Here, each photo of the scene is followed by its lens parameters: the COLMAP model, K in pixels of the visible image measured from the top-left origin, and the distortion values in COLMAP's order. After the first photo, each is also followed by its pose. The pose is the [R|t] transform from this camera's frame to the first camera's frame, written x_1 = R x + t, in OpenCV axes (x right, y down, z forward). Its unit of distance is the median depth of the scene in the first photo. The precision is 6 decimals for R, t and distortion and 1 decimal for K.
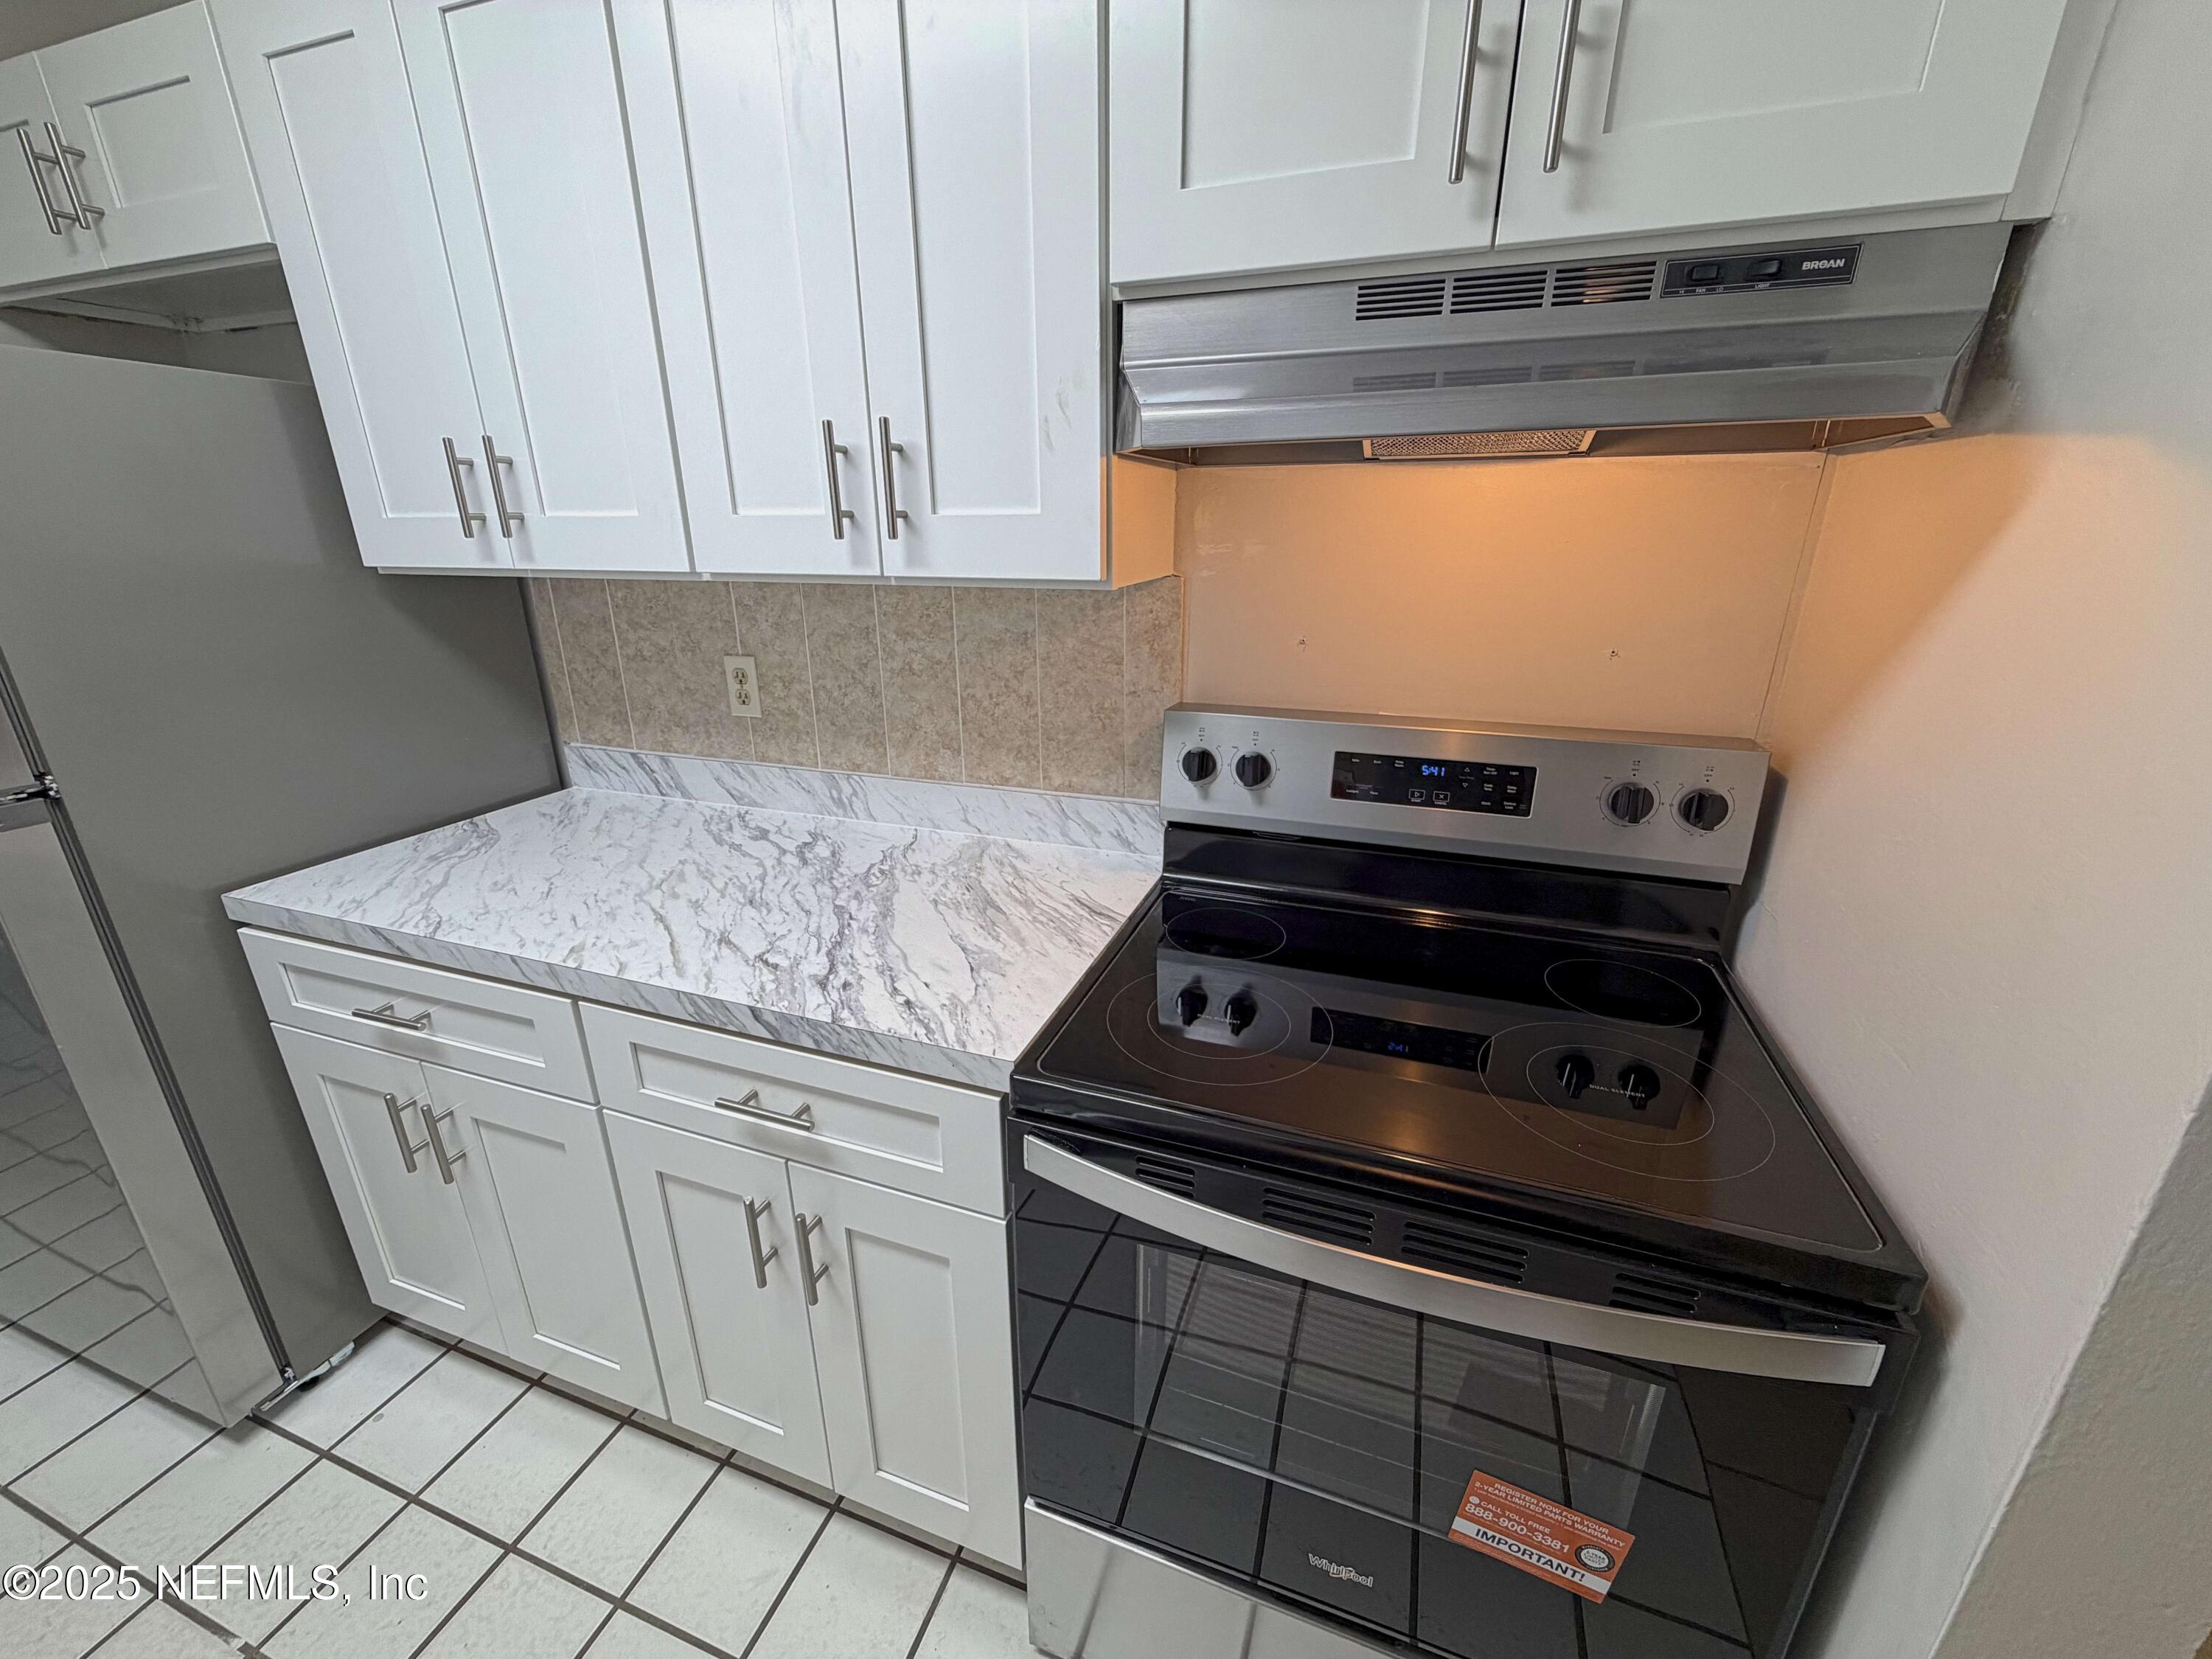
lens RADIAL K [[877.2, 0, 1099.0], [0, 877.2, 832.5], [0, 0, 1]] dist [-0.000880, -0.000085]
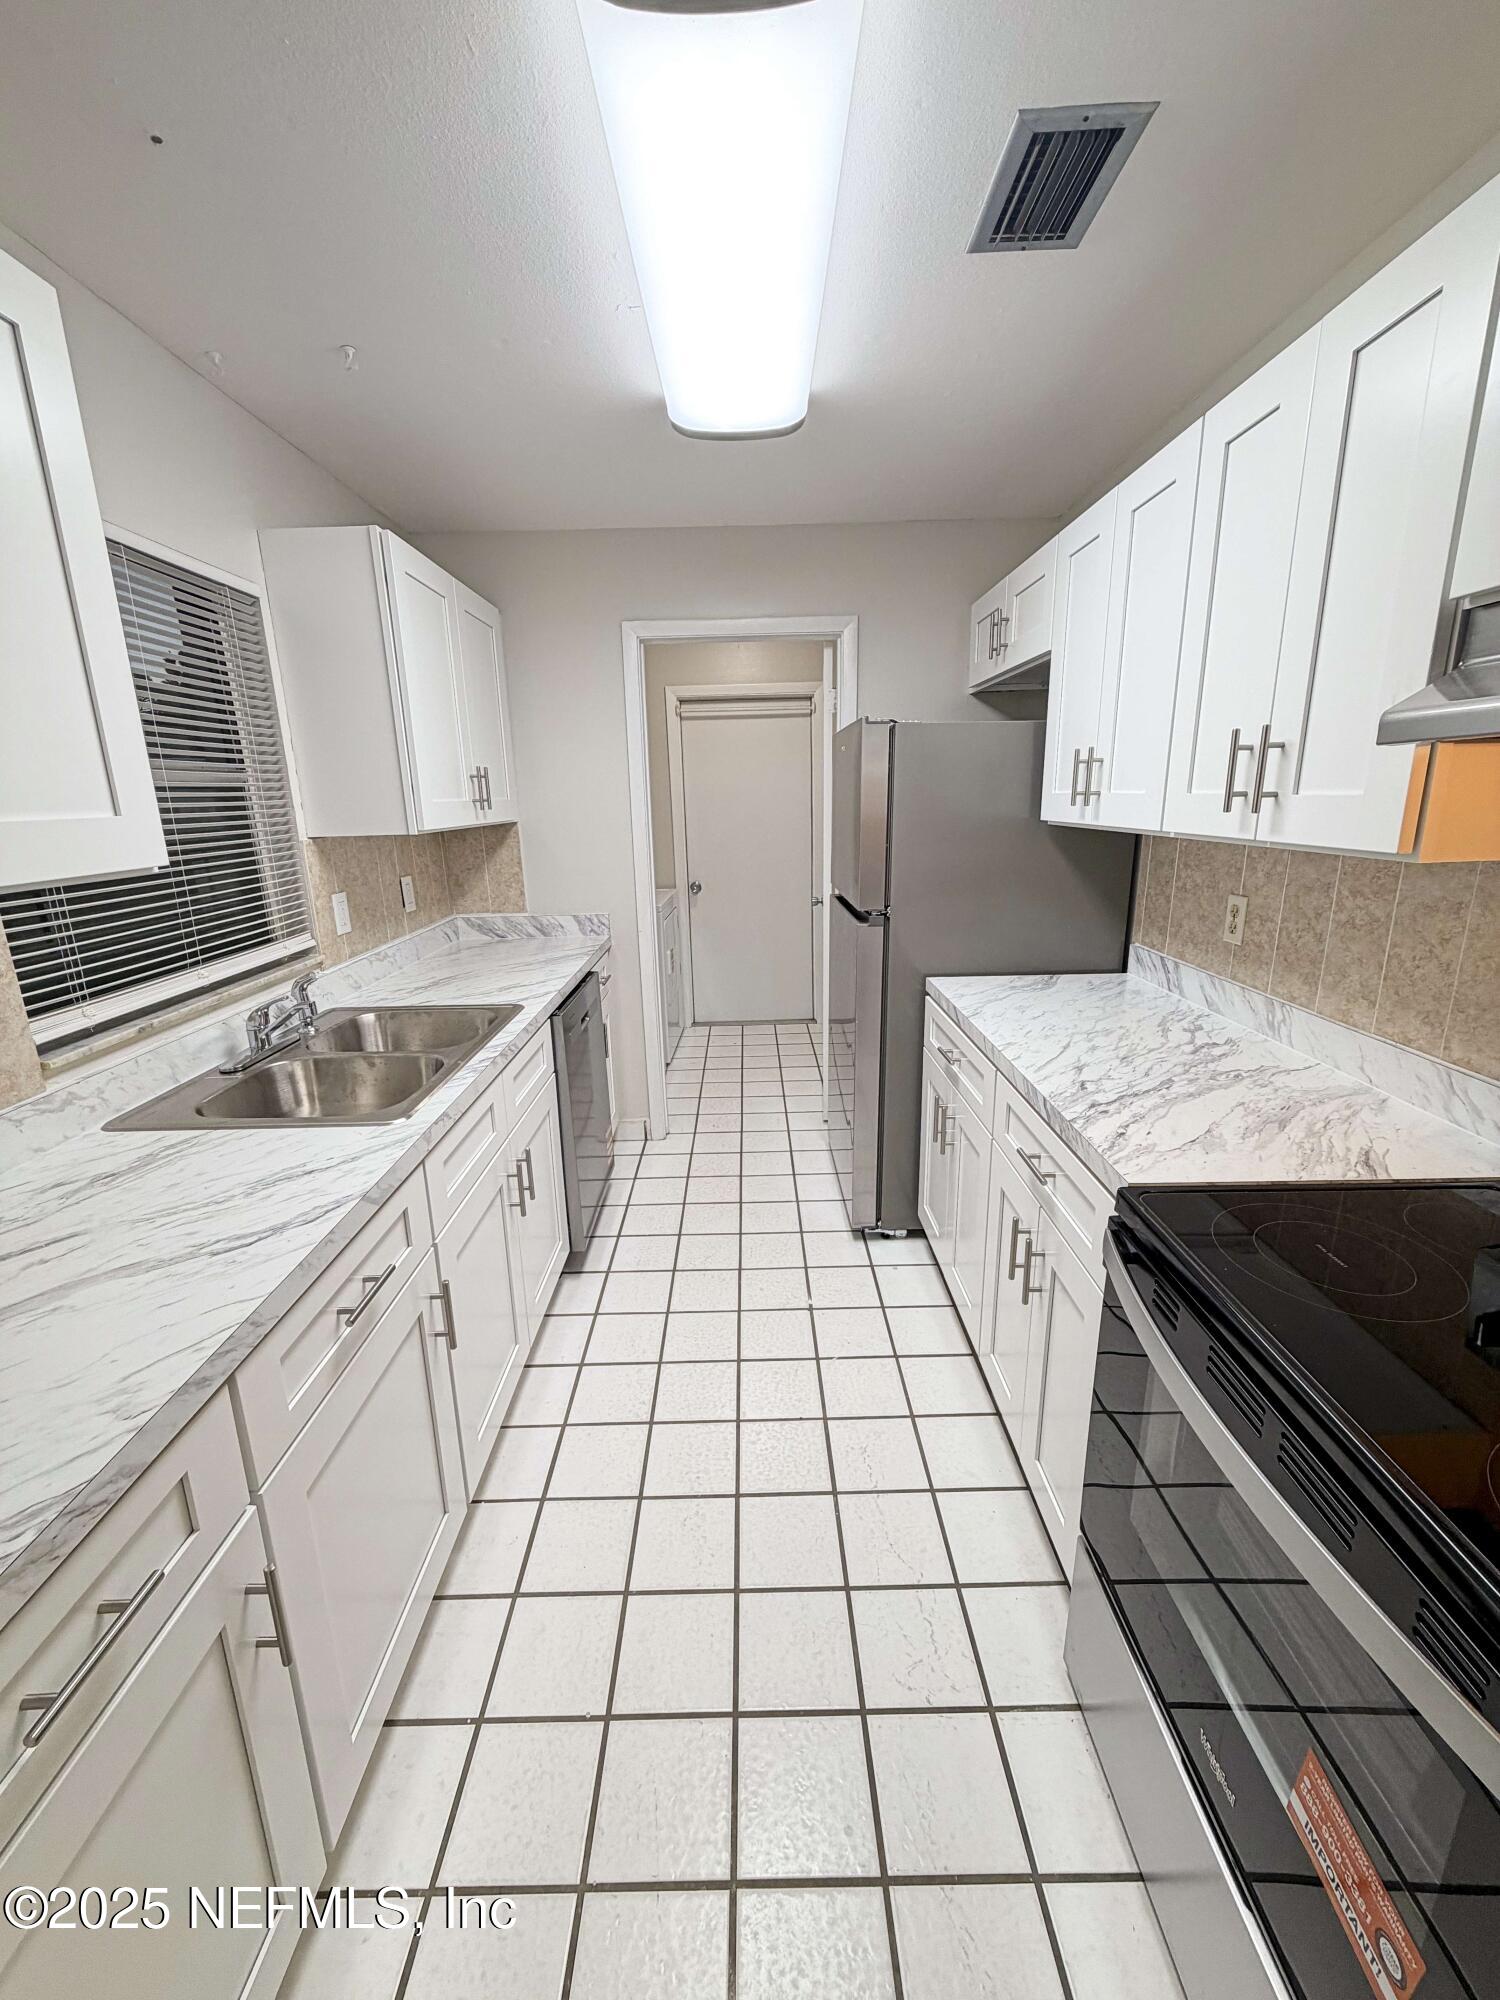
lens RADIAL K [[793.1, 0, 749.4], [0, 793.1, 993.7], [0, 0, 1]] dist [-0.000880, -0.000085]
pose [[0.341477, 0.227001, -0.912066, 0.480157], [-0.292007, 0.947998, 0.126617, -0.004777], [0.893379, 0.223093, 0.390005, -0.060644]]
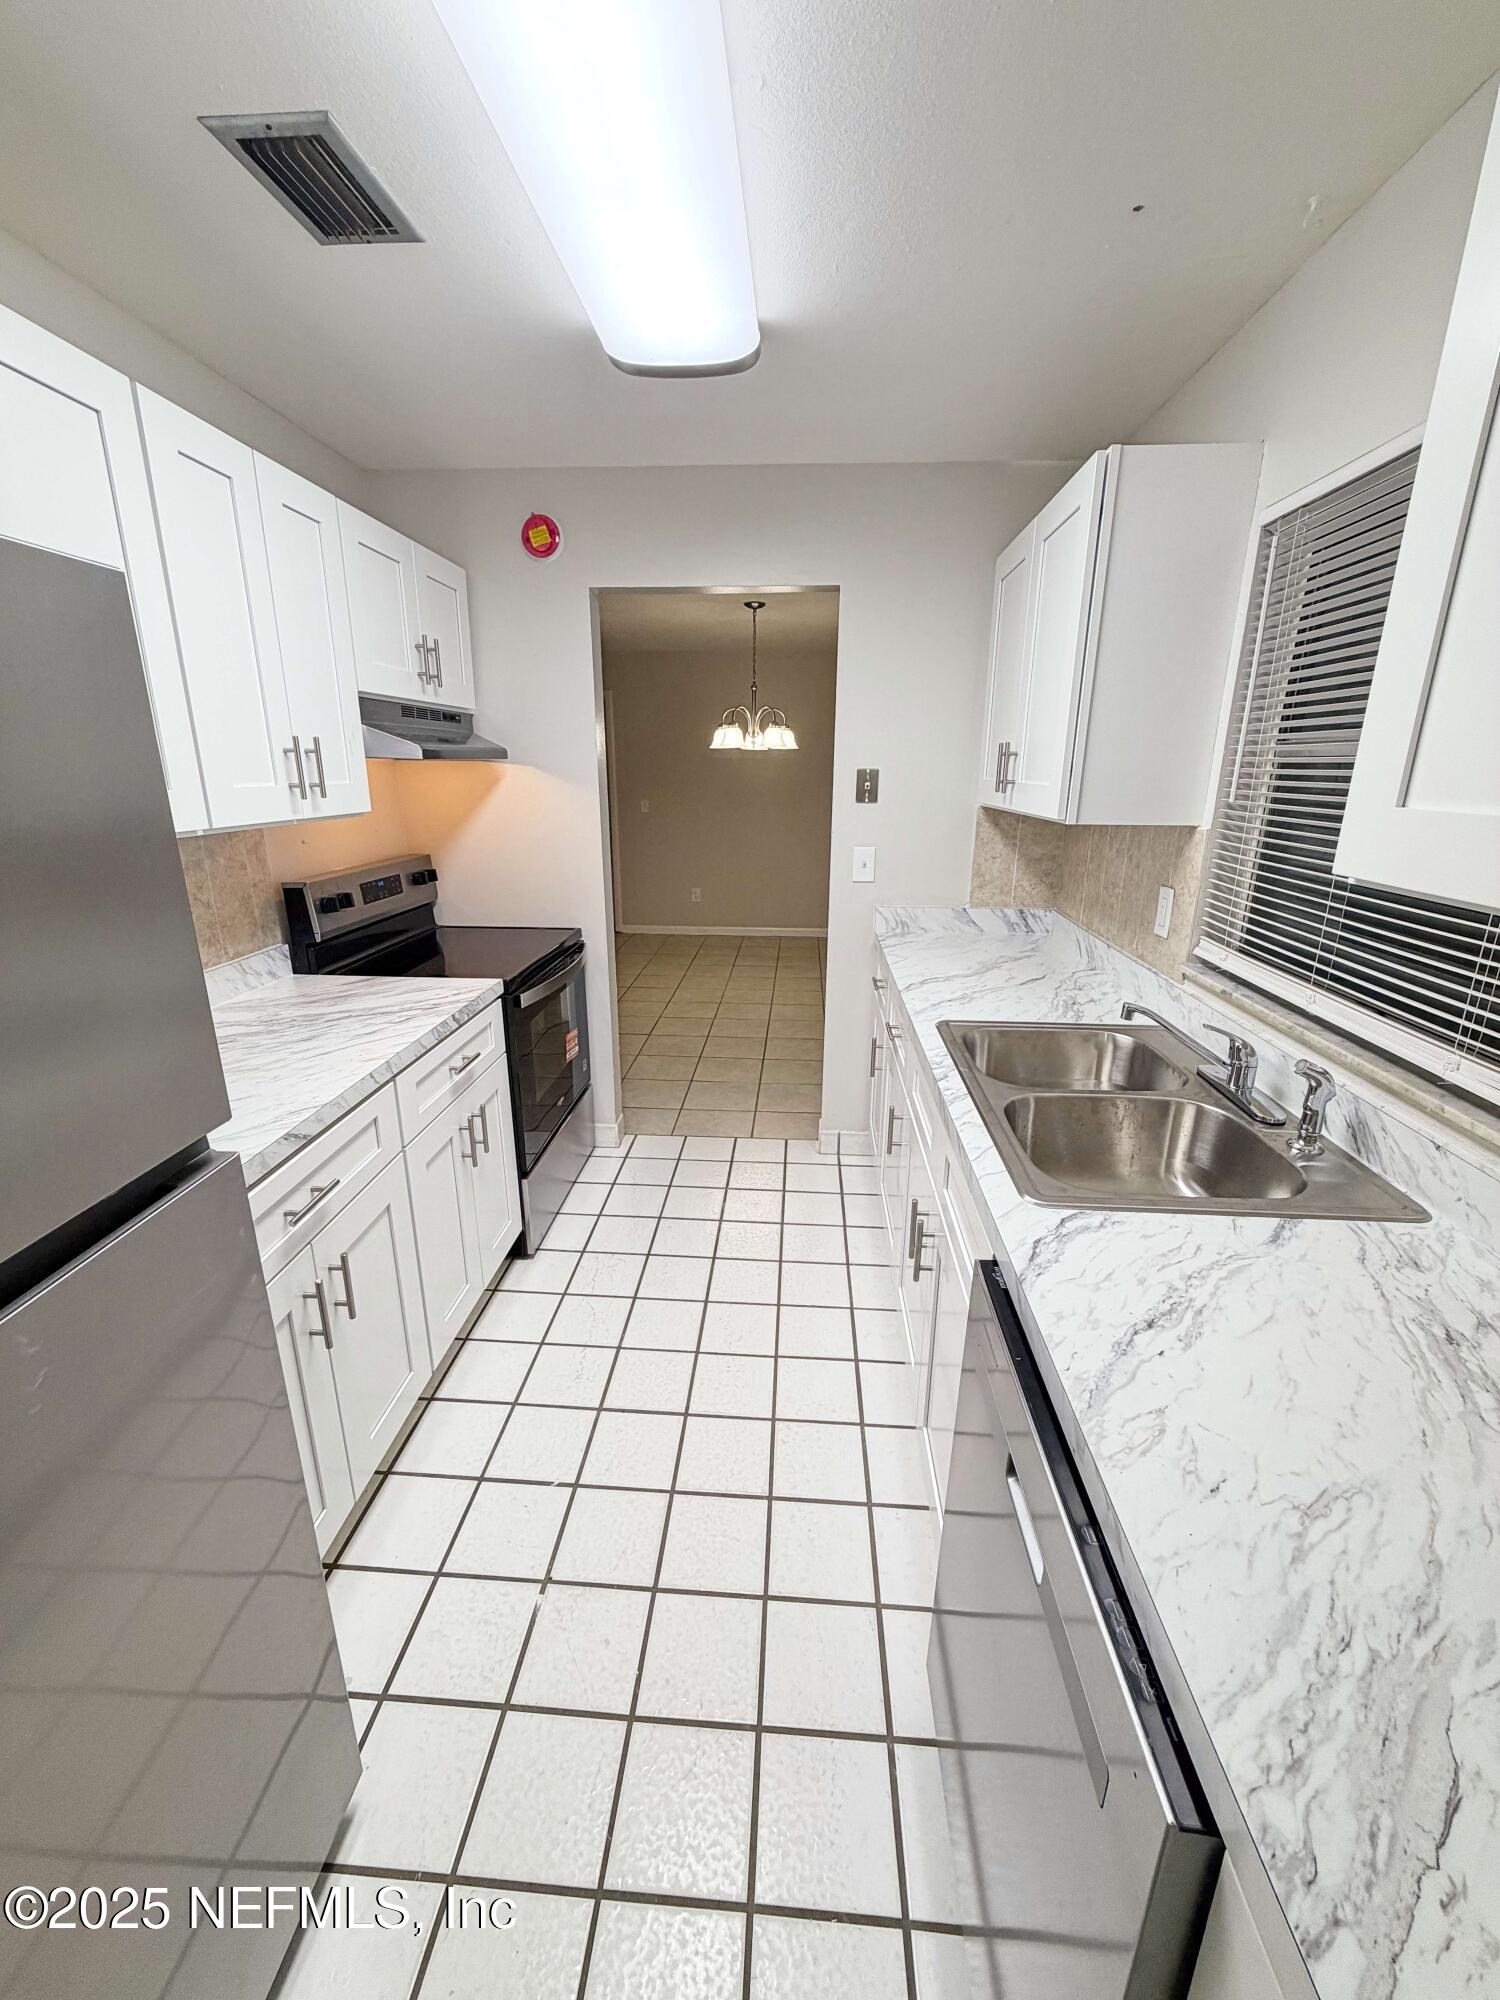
lens RADIAL K [[793.1, 0, 741.8], [0, 793.1, 997.1], [0, 0, 1]] dist [-0.000880, -0.000085]
pose [[-0.265435, -0.270944, 0.925275, -1.604515], [0.315673, 0.882378, 0.348941, -0.195360], [-0.910986, 0.384705, -0.148685, 0.435935]]
